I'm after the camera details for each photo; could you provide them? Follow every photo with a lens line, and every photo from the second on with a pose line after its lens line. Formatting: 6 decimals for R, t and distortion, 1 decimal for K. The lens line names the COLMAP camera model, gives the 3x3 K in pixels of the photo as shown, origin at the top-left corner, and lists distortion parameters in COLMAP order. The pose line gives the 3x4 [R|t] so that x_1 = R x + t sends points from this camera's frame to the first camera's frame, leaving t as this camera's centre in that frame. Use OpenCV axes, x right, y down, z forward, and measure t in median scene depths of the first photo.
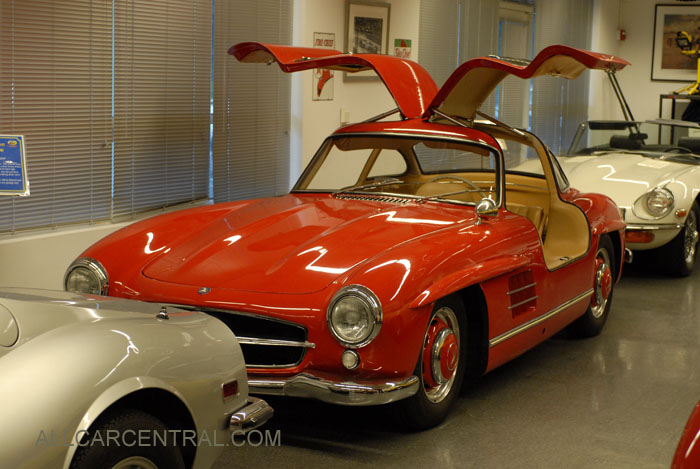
lens RADIAL K [[1312.5, 0, 350.0], [0, 1312.5, 234.5], [0, 0, 1]] dist [0.022315, 0.177917]
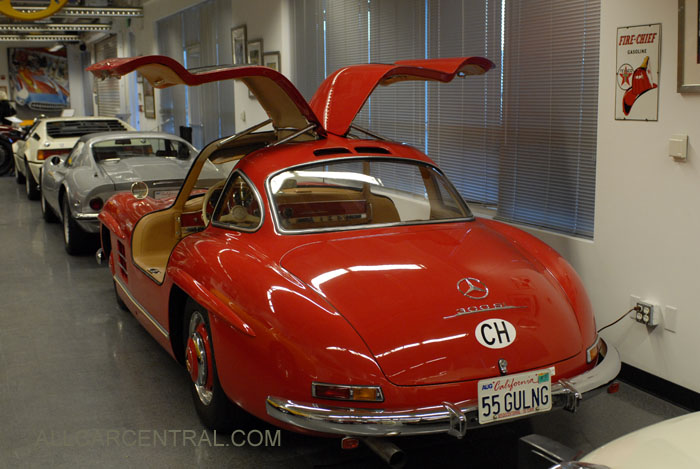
lens RADIAL K [[884.4, 0, 350.0], [0, 884.4, 234.5], [0, 0, 1]] dist [-0.077479, -0.016126]
pose [[-0.642781, 0.117572, -0.756974, 0.526829], [-0.085835, 0.970875, 0.223681, -0.159994], [0.761226, 0.208753, -0.613968, 1.404136]]
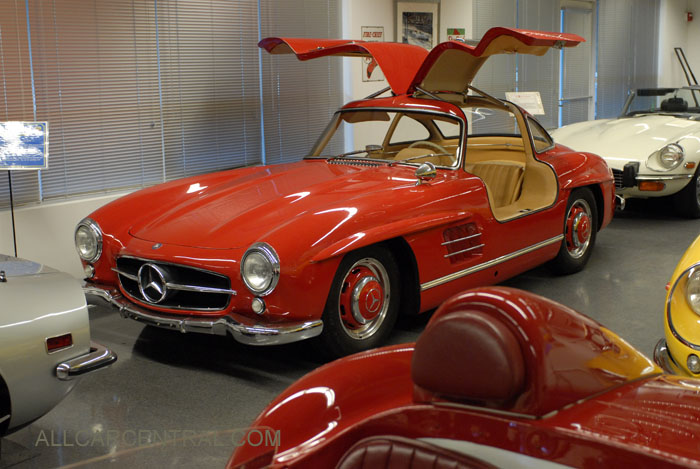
lens RADIAL K [[959.4, 0, 349.9], [0, 959.4, 218.8], [0, 0, 1]] dist [-0.020033, -0.057322]
pose [[0.977241, -0.009088, -0.211939, 0.176089], [0.017907, 0.999050, 0.039729, -0.010109], [0.211377, -0.042620, 0.976475, 0.122936]]
